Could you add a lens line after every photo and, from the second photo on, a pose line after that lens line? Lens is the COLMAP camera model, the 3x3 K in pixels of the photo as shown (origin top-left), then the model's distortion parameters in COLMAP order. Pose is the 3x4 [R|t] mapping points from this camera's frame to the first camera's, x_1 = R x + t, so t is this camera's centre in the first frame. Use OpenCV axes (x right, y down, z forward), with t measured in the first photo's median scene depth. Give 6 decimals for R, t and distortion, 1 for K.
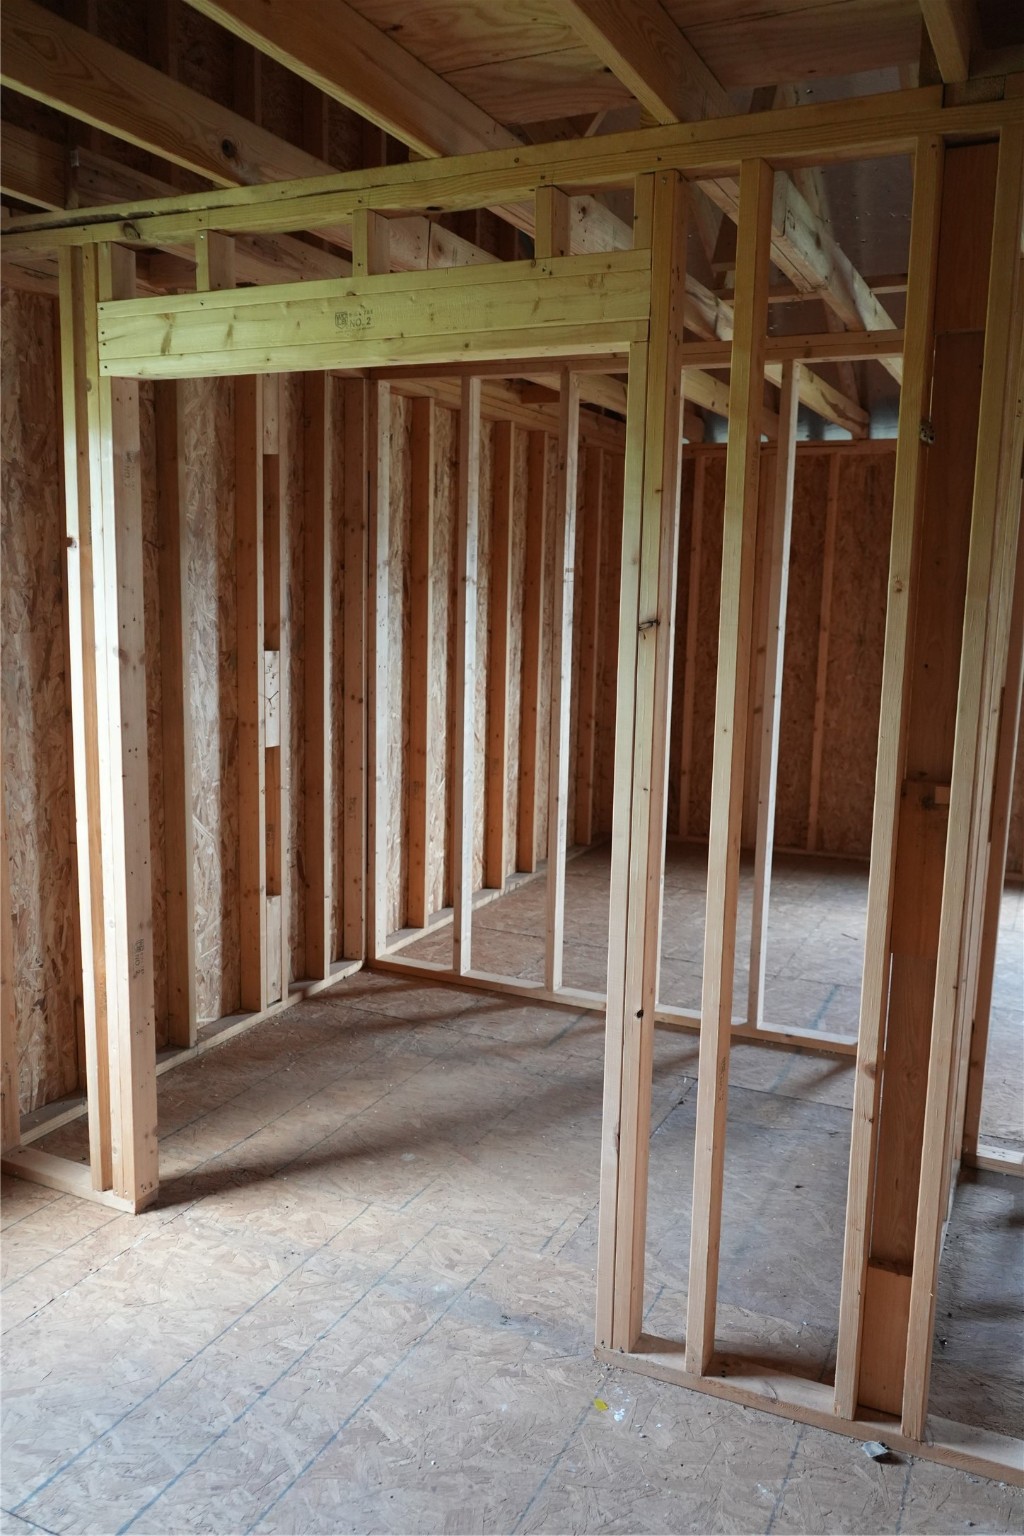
lens RADIAL K [[1224.7, 0, 512.0], [0, 1224.7, 768.0], [0, 0, 1]] dist [-0.002540, -0.000670]
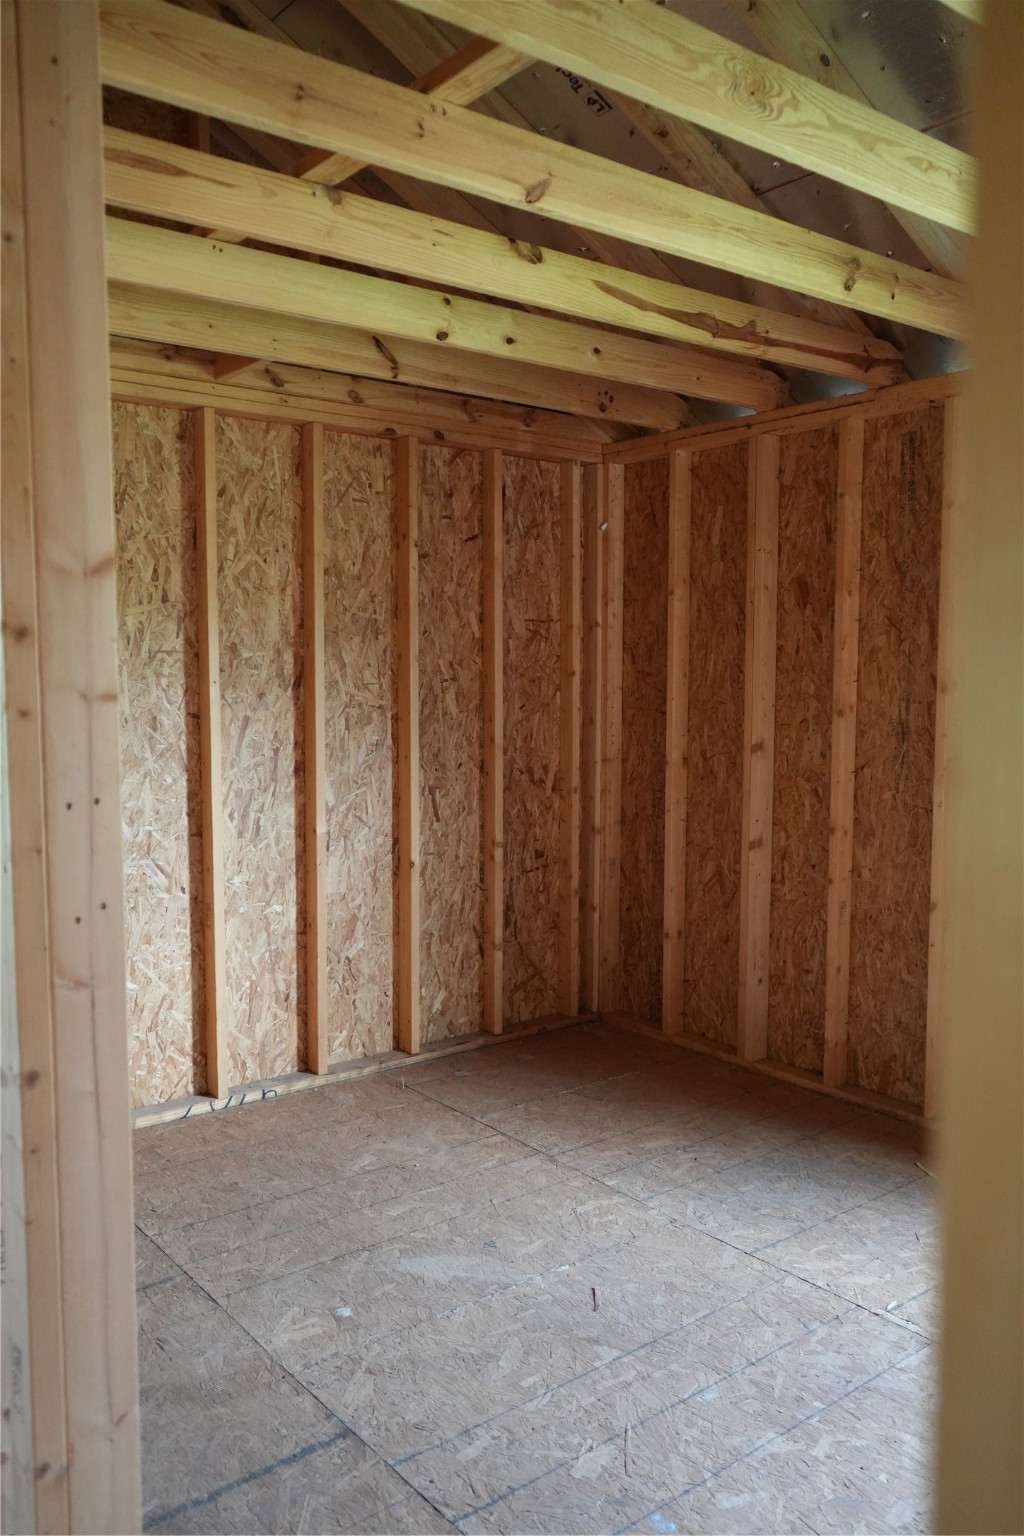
lens RADIAL K [[1224.7, 0, 512.0], [0, 1224.7, 768.0], [0, 0, 1]] dist [-0.002540, -0.000670]
pose [[0.894465, 0.015246, -0.446878, 0.377466], [-0.050693, 0.996432, -0.067472, -0.038919], [0.444255, 0.083005, 0.892047, 0.403492]]
